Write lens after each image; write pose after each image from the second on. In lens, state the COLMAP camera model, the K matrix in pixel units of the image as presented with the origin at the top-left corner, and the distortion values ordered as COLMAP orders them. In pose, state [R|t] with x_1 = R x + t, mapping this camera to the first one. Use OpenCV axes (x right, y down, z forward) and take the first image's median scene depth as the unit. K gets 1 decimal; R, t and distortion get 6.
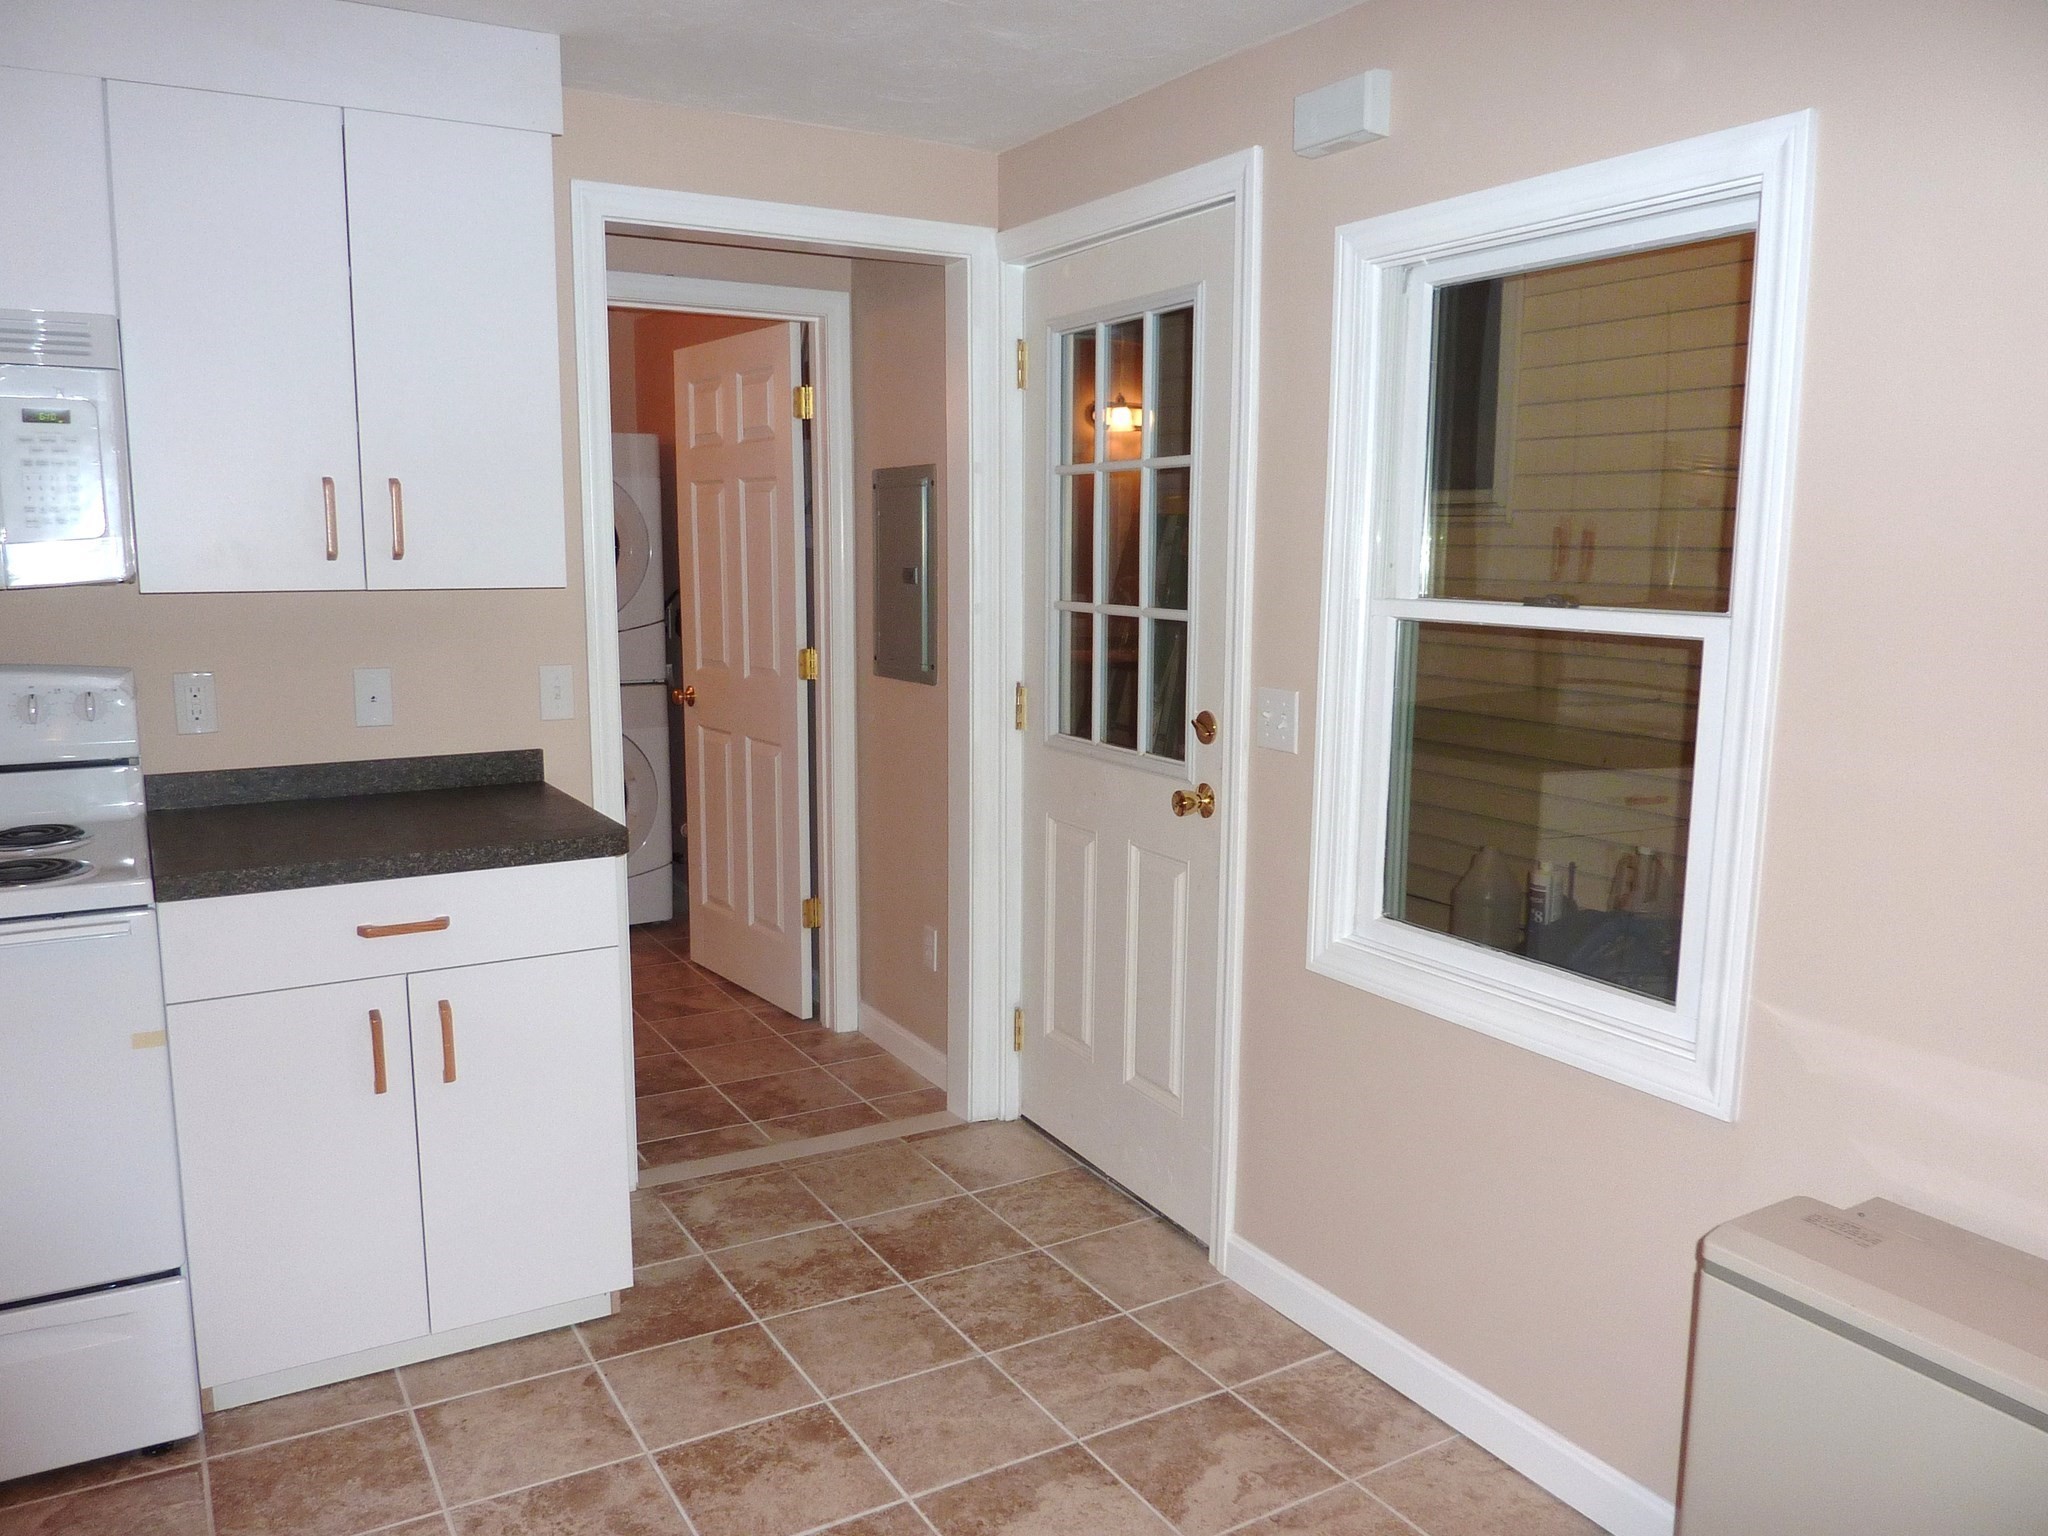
lens RADIAL K [[1515.6, 0, 1024.0], [0, 1515.6, 768.0], [0, 0, 1]] dist [-0.019039, -0.003906]
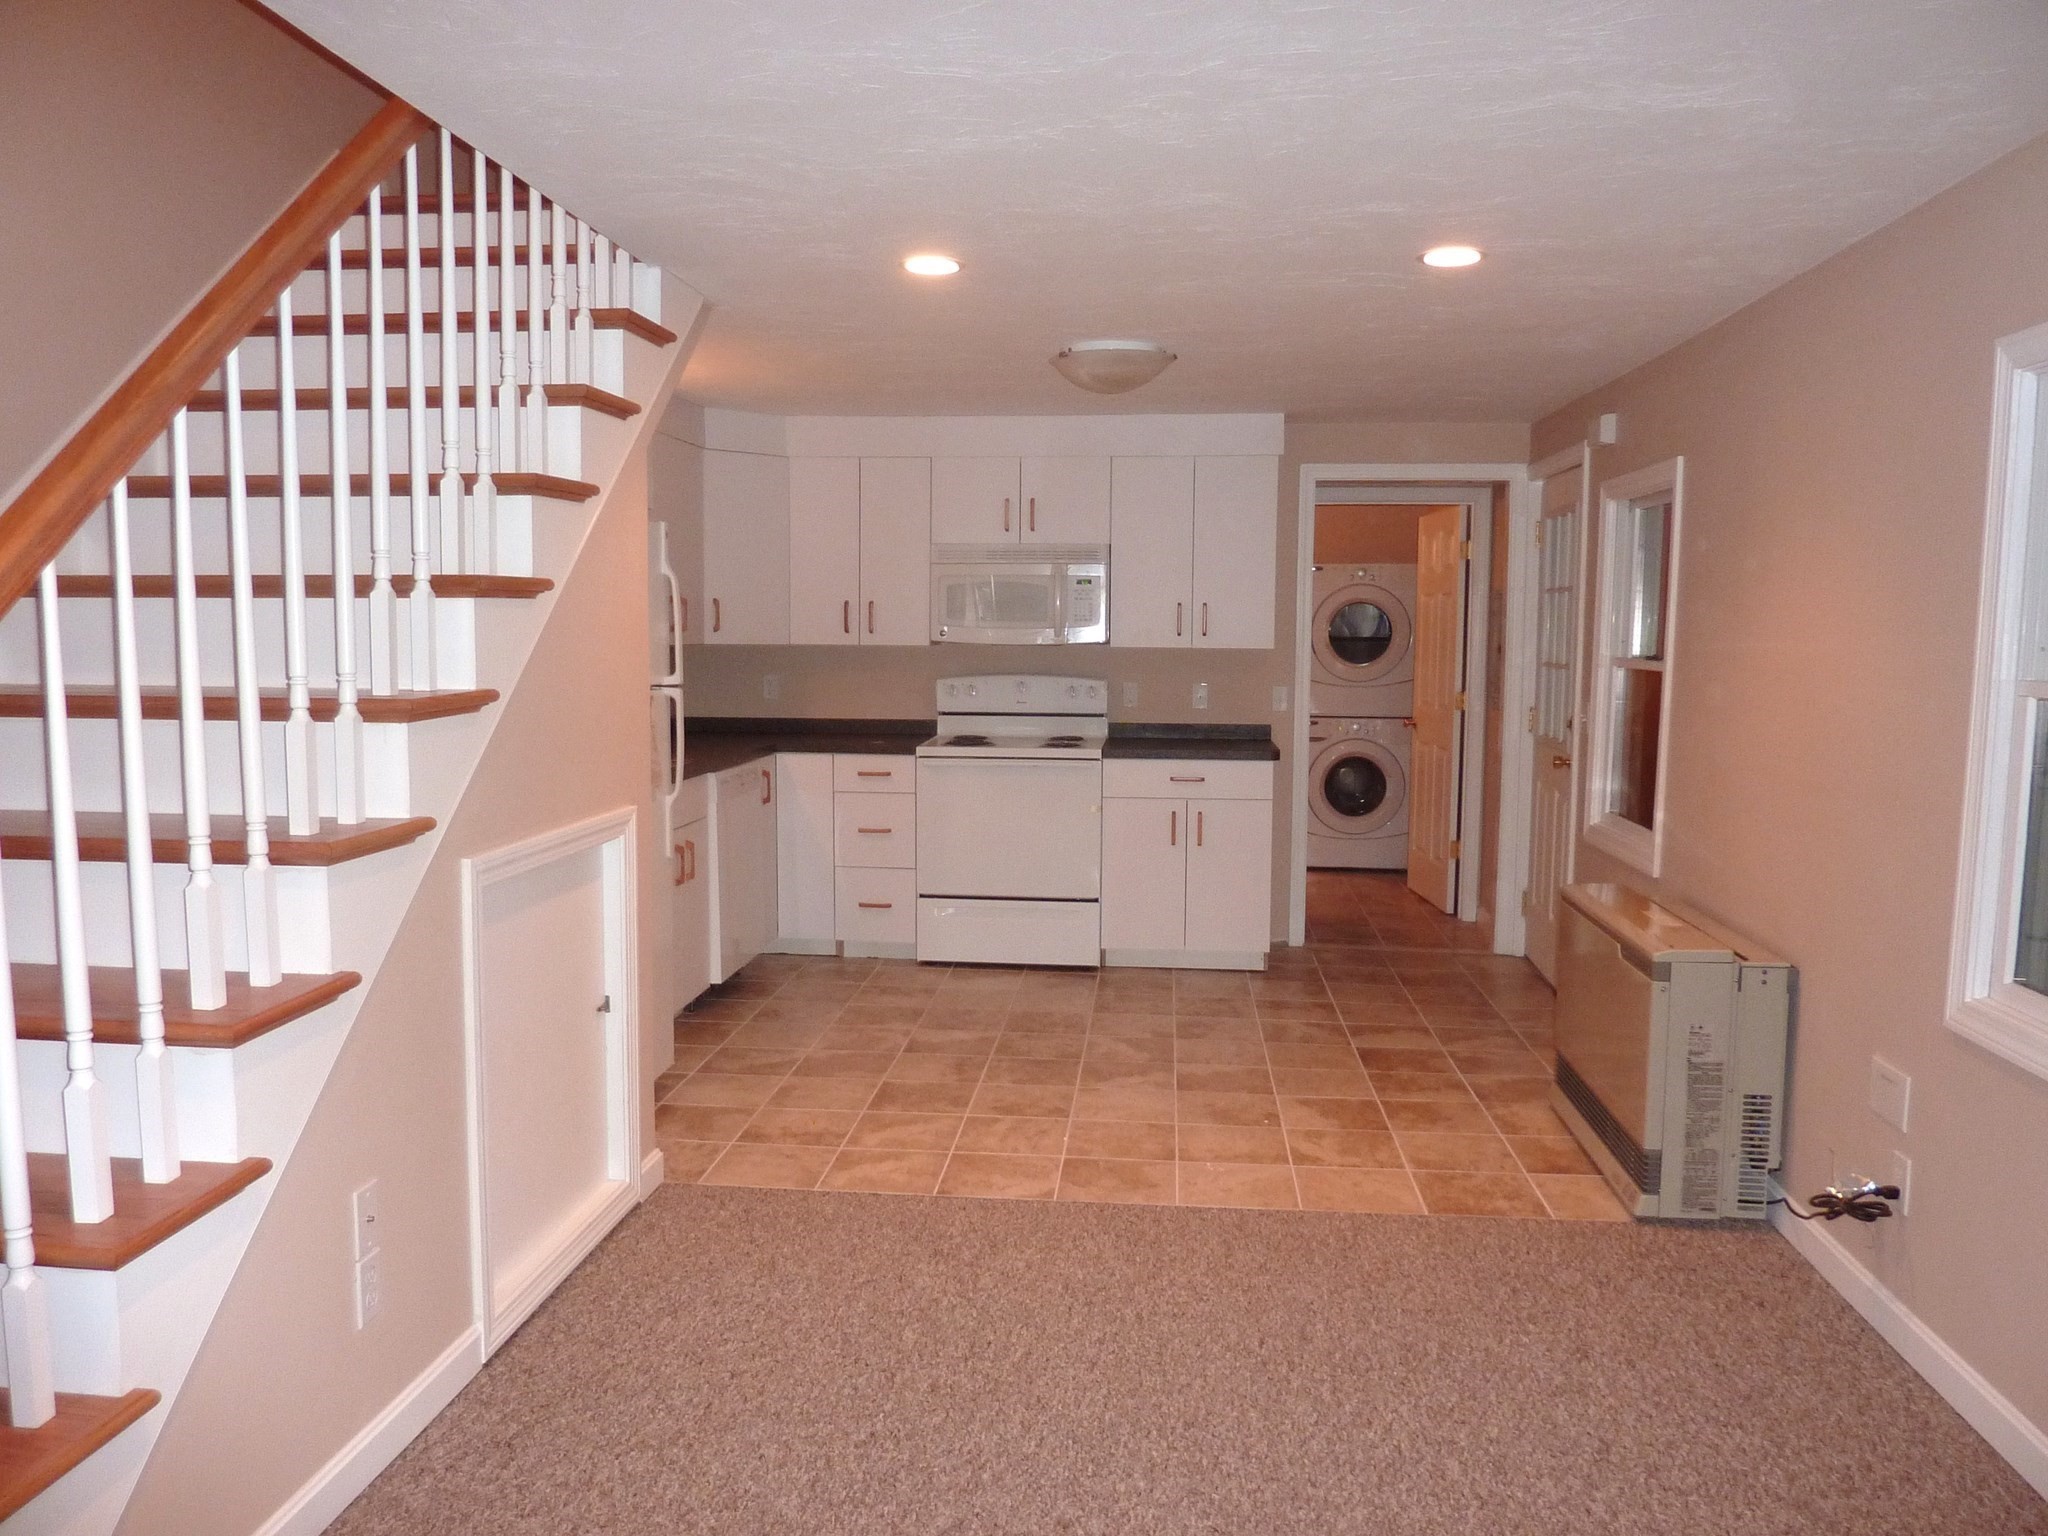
lens RADIAL K [[1515.6, 0, 1024.0], [0, 1515.6, 768.0], [0, 0, 1]] dist [-0.019039, -0.003906]
pose [[0.805978, 0.057844, -0.589113, 0.763000], [-0.090599, 0.995543, -0.026199, 0.156618], [0.584972, 0.074489, 0.807626, -1.070137]]
